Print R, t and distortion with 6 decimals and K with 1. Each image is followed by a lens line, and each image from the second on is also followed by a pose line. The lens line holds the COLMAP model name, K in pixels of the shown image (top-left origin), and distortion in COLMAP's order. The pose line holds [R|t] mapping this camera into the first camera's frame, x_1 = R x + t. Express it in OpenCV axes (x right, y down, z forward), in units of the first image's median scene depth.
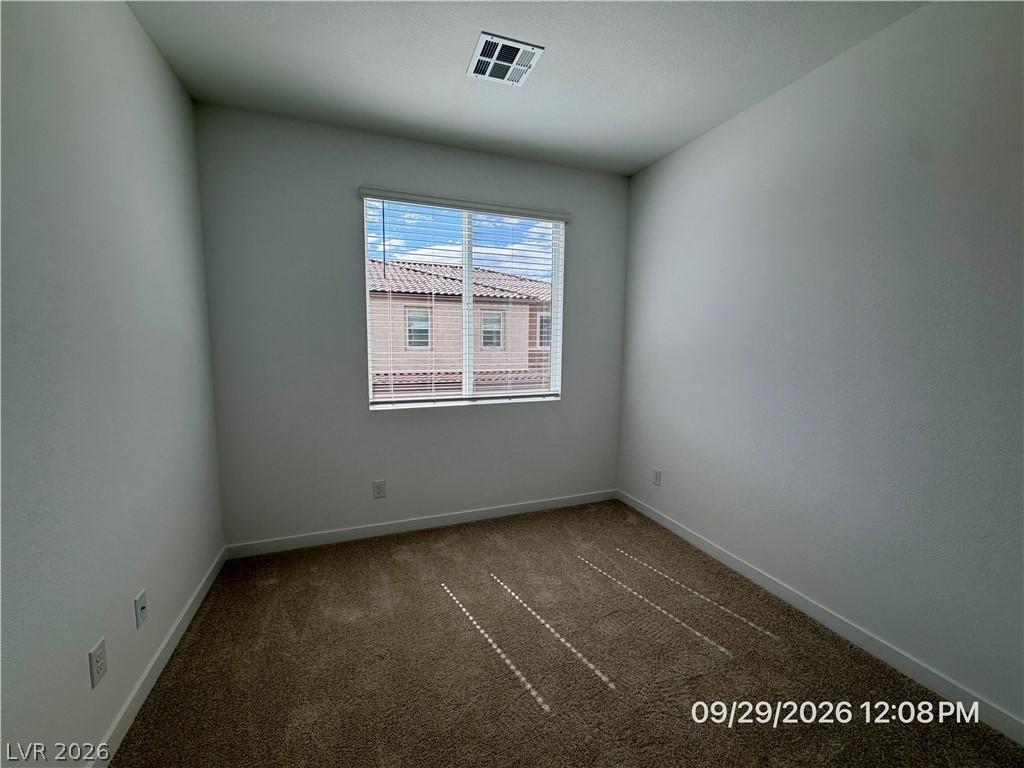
lens RADIAL K [[392.2, 0, 520.8], [0, 392.2, 385.7], [0, 0, 1]] dist [0.002078, 0.000006]
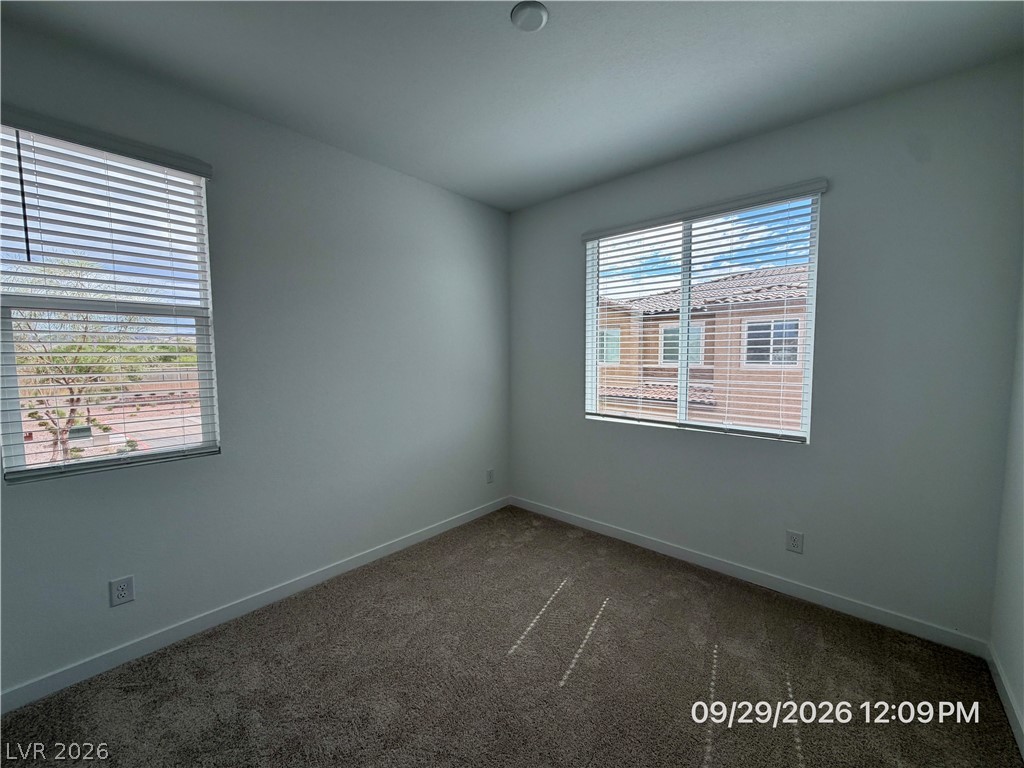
lens RADIAL K [[412.8, 0, 508.0], [0, 412.8, 393.0], [0, 0, 1]] dist [0.002235, -0.000074]
pose [[0.458334, 0.071175, -0.885925, 0.599858], [-0.107149, 0.993943, 0.024419, -0.019477], [0.882297, 0.083734, 0.463185, 0.213247]]
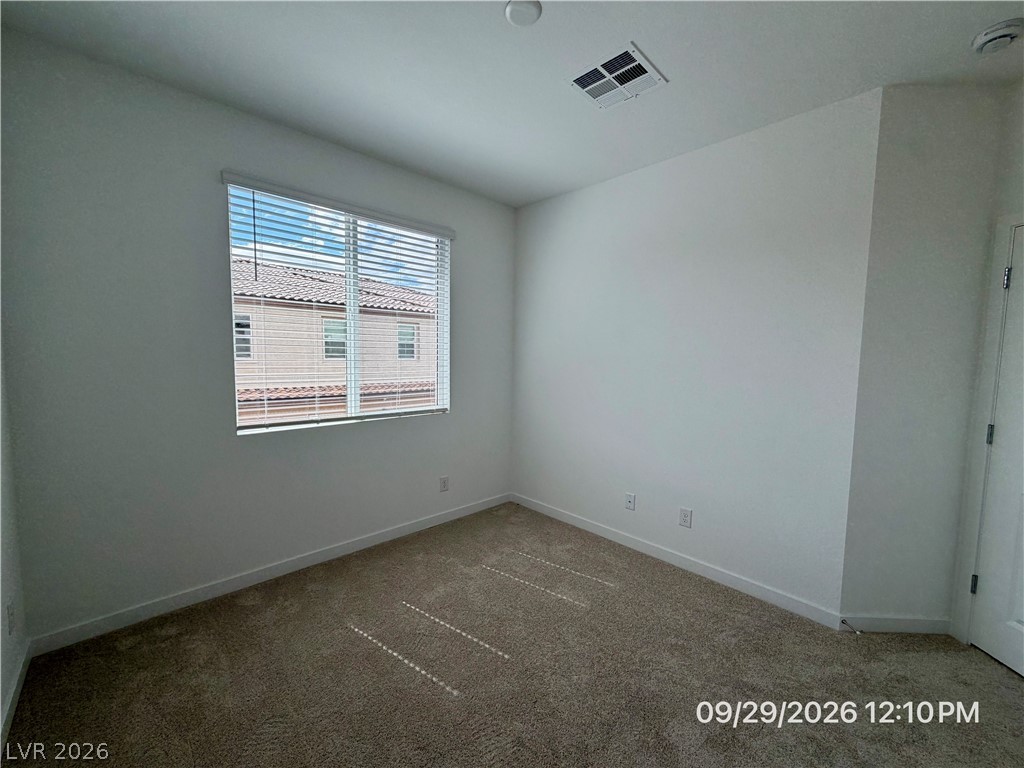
lens RADIAL K [[412.8, 0, 529.6], [0, 412.8, 393.9], [0, 0, 1]] dist [0.002235, -0.000074]
pose [[0.906007, -0.033927, 0.421901, -0.189586], [0.041458, 0.999102, -0.008687, 0.006258], [-0.421227, 0.025362, 0.906600, -0.061720]]
